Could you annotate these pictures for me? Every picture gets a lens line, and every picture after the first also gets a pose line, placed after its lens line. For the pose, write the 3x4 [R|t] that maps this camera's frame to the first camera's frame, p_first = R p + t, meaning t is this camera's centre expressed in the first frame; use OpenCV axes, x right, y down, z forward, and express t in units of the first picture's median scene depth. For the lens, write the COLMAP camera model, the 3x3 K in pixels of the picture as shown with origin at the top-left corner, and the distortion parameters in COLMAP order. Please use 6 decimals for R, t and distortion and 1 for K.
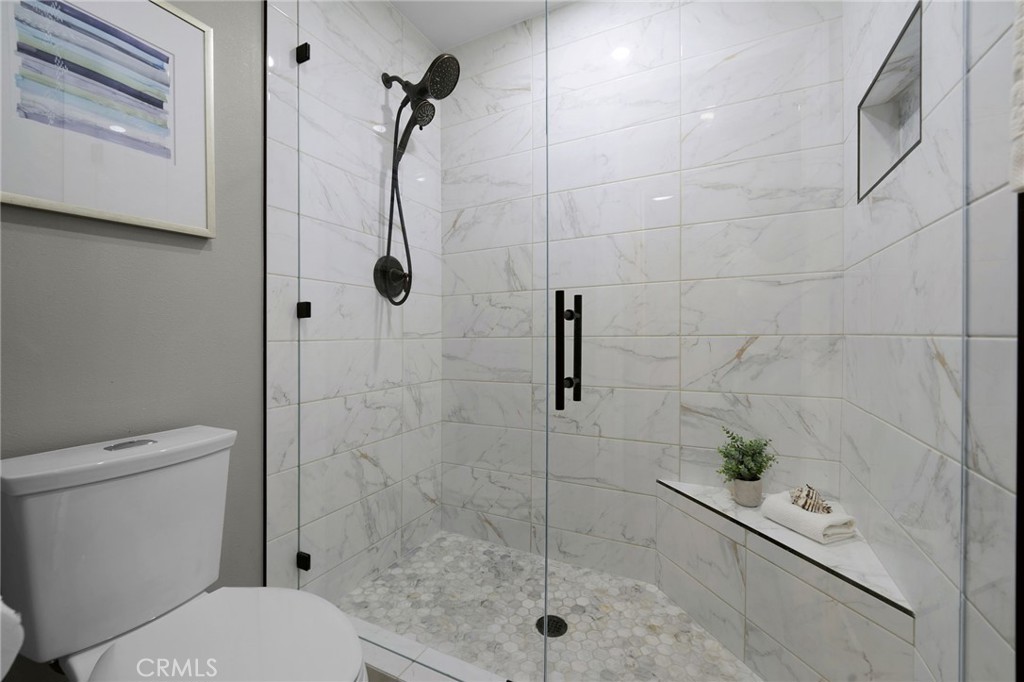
lens RADIAL K [[405.3, 0, 506.0], [0, 405.3, 343.0], [0, 0, 1]] dist [-0.007126, -0.000284]
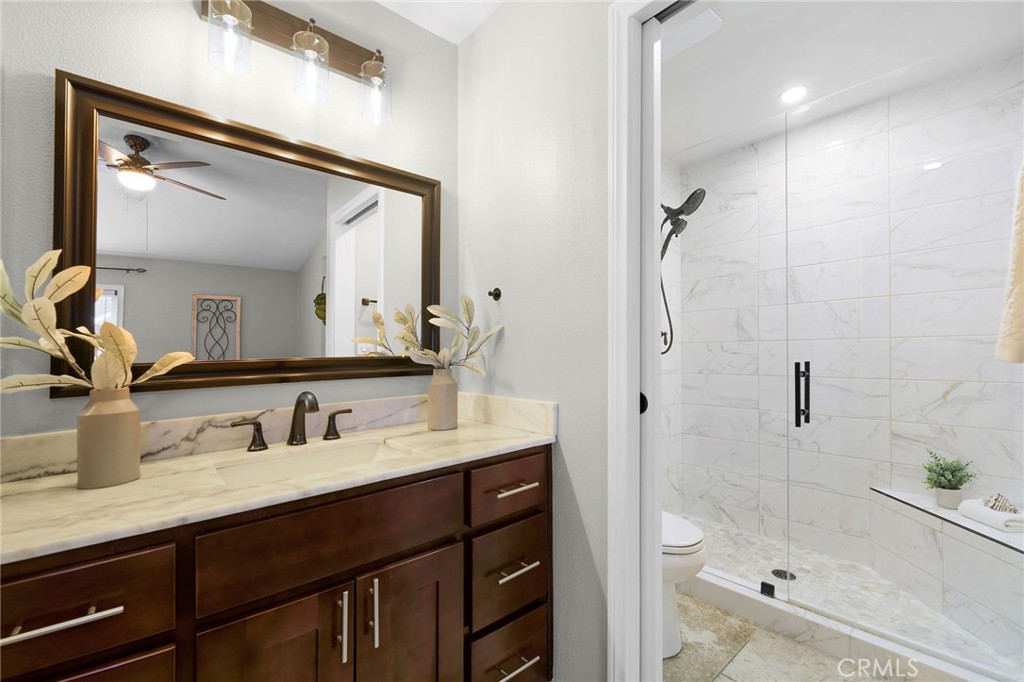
lens RADIAL K [[432.6, 0, 524.3], [0, 432.6, 350.6], [0, 0, 1]] dist [0.014975, -0.006977]
pose [[0.941185, -0.001670, -0.337888, -0.221059], [-0.003643, 0.999879, -0.015091, -0.088114], [0.337872, 0.015434, 0.941065, -0.768577]]
